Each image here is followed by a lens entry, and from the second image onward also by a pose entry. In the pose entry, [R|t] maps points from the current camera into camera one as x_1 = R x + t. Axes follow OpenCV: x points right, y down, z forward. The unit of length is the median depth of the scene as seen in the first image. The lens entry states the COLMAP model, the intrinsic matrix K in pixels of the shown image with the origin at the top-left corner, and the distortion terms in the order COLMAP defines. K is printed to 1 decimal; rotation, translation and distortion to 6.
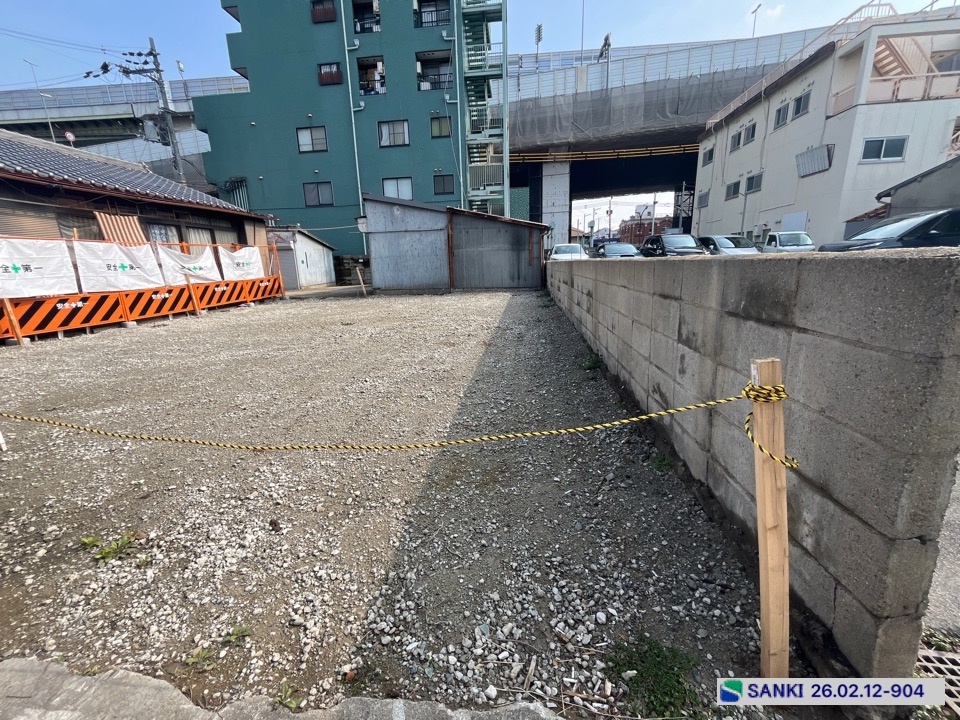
lens RADIAL K [[390.1, 0, 476.9], [0, 390.1, 360.3], [0, 0, 1]] dist [-0.002435, 0.000066]
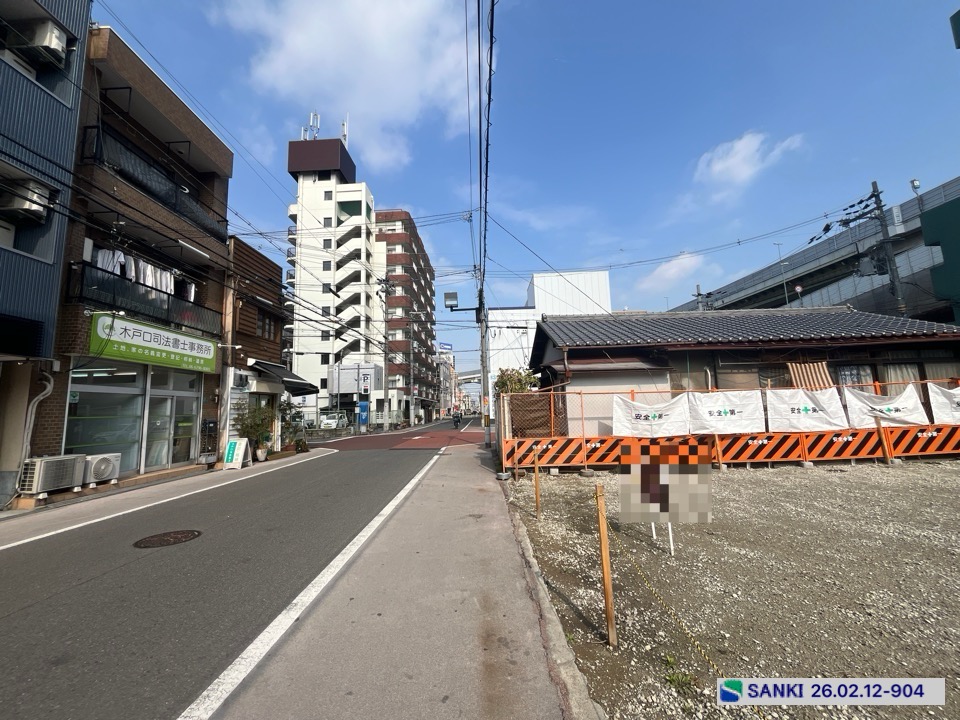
lens RADIAL K [[390.1, 0, 476.9], [0, 390.1, 360.1], [0, 0, 1]] dist [-0.002435, 0.000066]
pose [[0.099931, -0.103143, -0.989634, 0.037454], [-0.213144, 0.969305, -0.122547, -0.023794], [0.971897, 0.223181, 0.074879, 0.003842]]
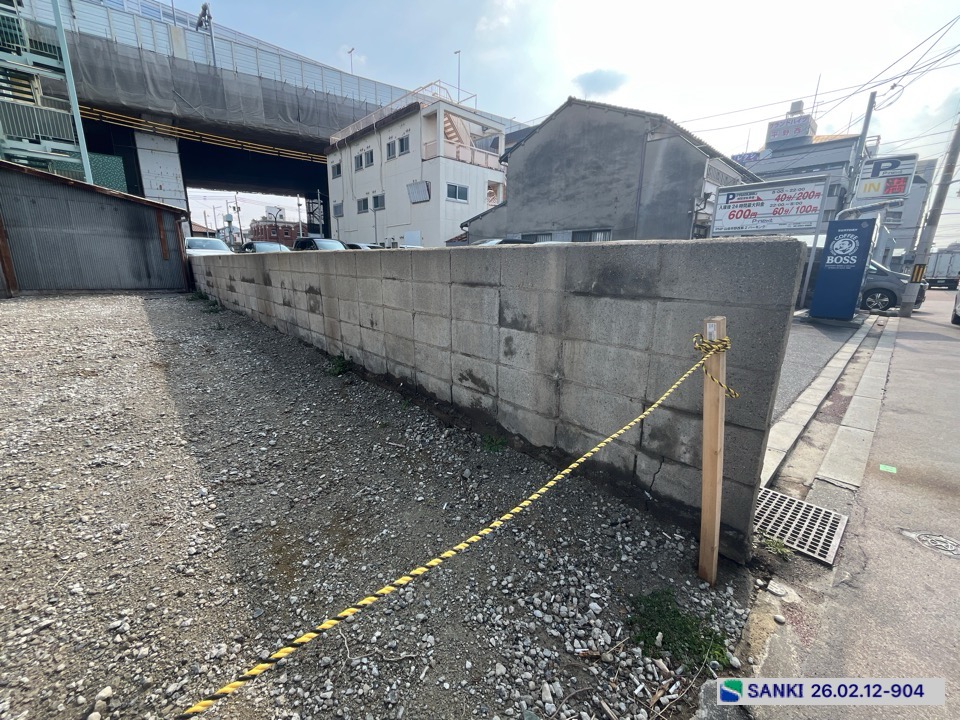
lens RADIAL K [[390.1, 0, 476.8], [0, 390.1, 360.0], [0, 0, 1]] dist [-0.002435, 0.000066]
pose [[0.658411, -0.131383, 0.741103, -0.039086], [0.140589, 0.988785, 0.050389, -0.002230], [-0.739411, 0.071014, 0.669498, 0.041751]]
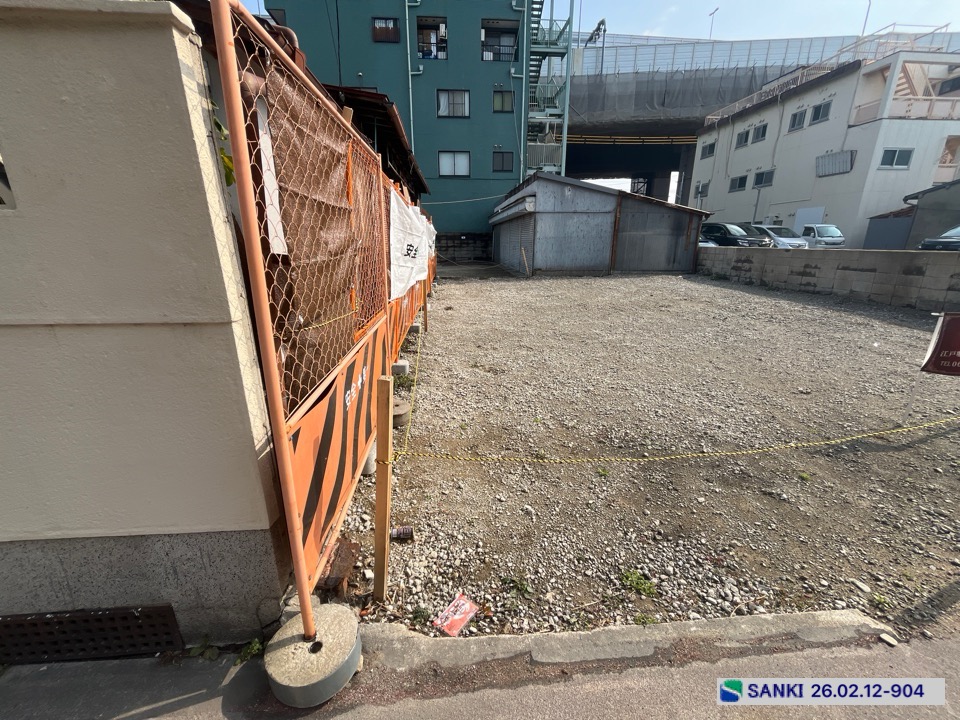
lens RADIAL K [[390.1, 0, 477.1], [0, 390.1, 360.1], [0, 0, 1]] dist [-0.002435, 0.000066]
pose [[0.982086, -0.028771, 0.186222, -0.474417], [0.019220, 0.998415, 0.052892, -0.006860], [-0.187449, -0.048366, 0.981083, 0.032447]]
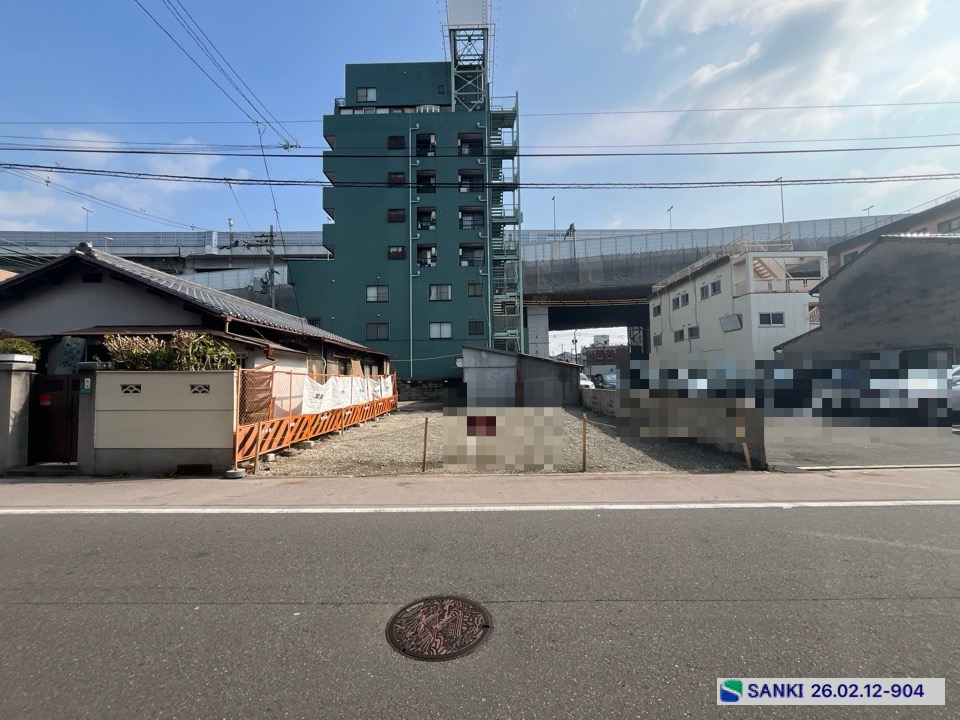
lens RADIAL K [[390.1, 0, 476.9], [0, 390.1, 360.7], [0, 0, 1]] dist [-0.002435, 0.000066]
pose [[0.995404, 0.019313, 0.093799, -0.281725], [0.008723, 0.957098, -0.289631, 0.062682], [-0.095369, 0.289118, 0.952531, -0.336823]]
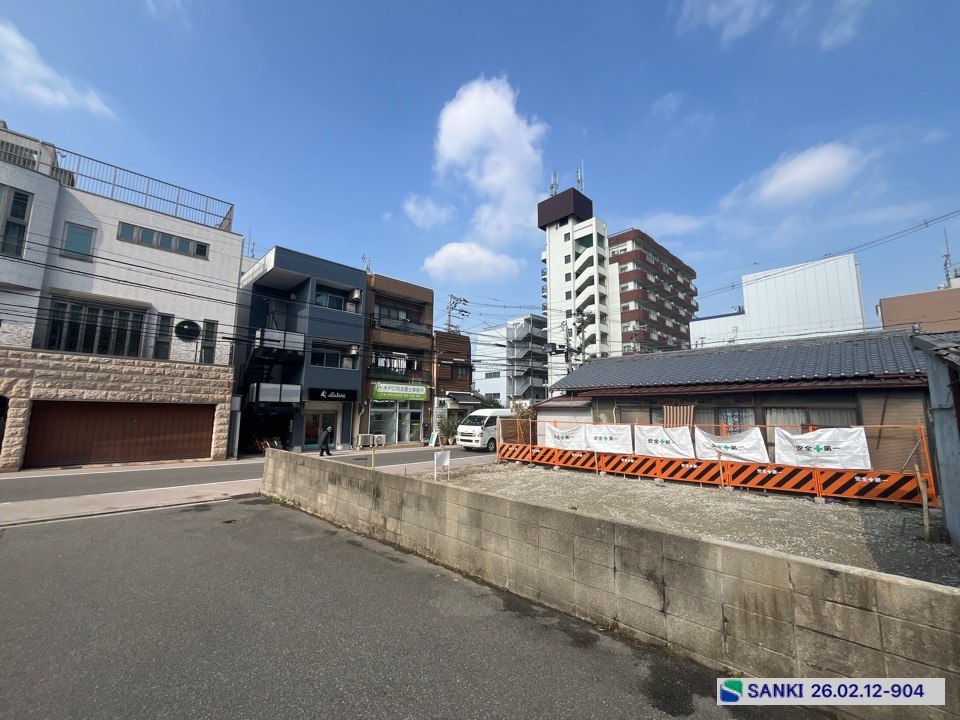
lens RADIAL K [[390.1, 0, 477.0], [0, 390.1, 361.4], [0, 0, 1]] dist [-0.002435, 0.000066]
pose [[-0.624605, -0.079539, -0.776880, 0.343358], [-0.179739, 0.982735, 0.043894, -0.235133], [0.759975, 0.167052, -0.628117, 0.663519]]
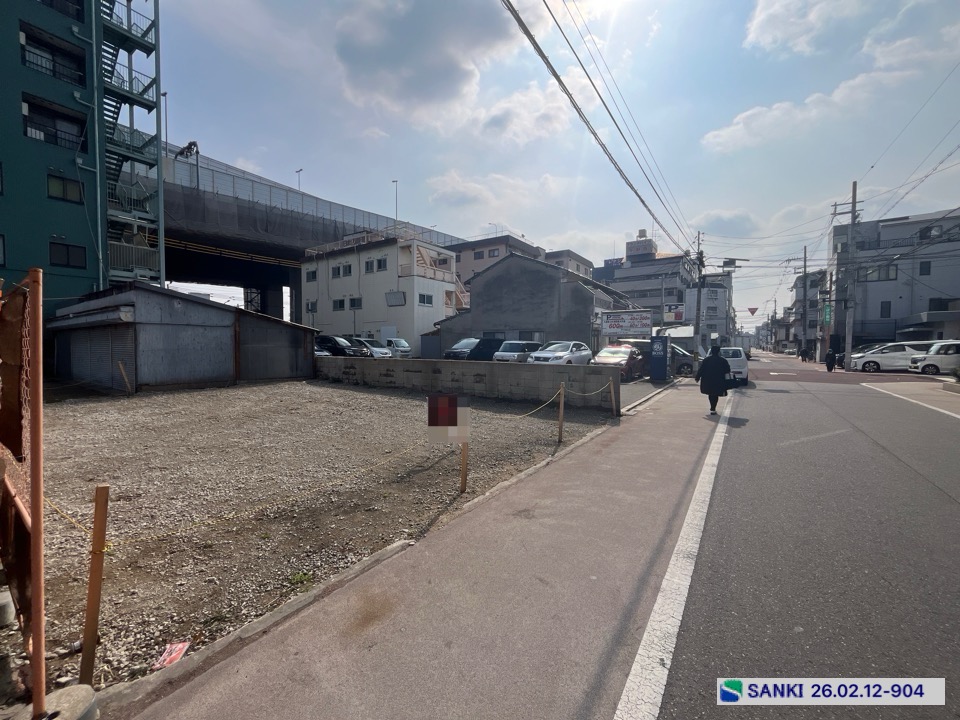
lens RADIAL K [[390.1, 0, 476.8], [0, 390.1, 361.0], [0, 0, 1]] dist [-0.002435, 0.000066]
pose [[0.475948, -0.001578, 0.879472, -0.526712], [0.193358, 0.975719, -0.102889, -0.002081], [-0.857955, 0.219023, 0.464696, -0.041183]]
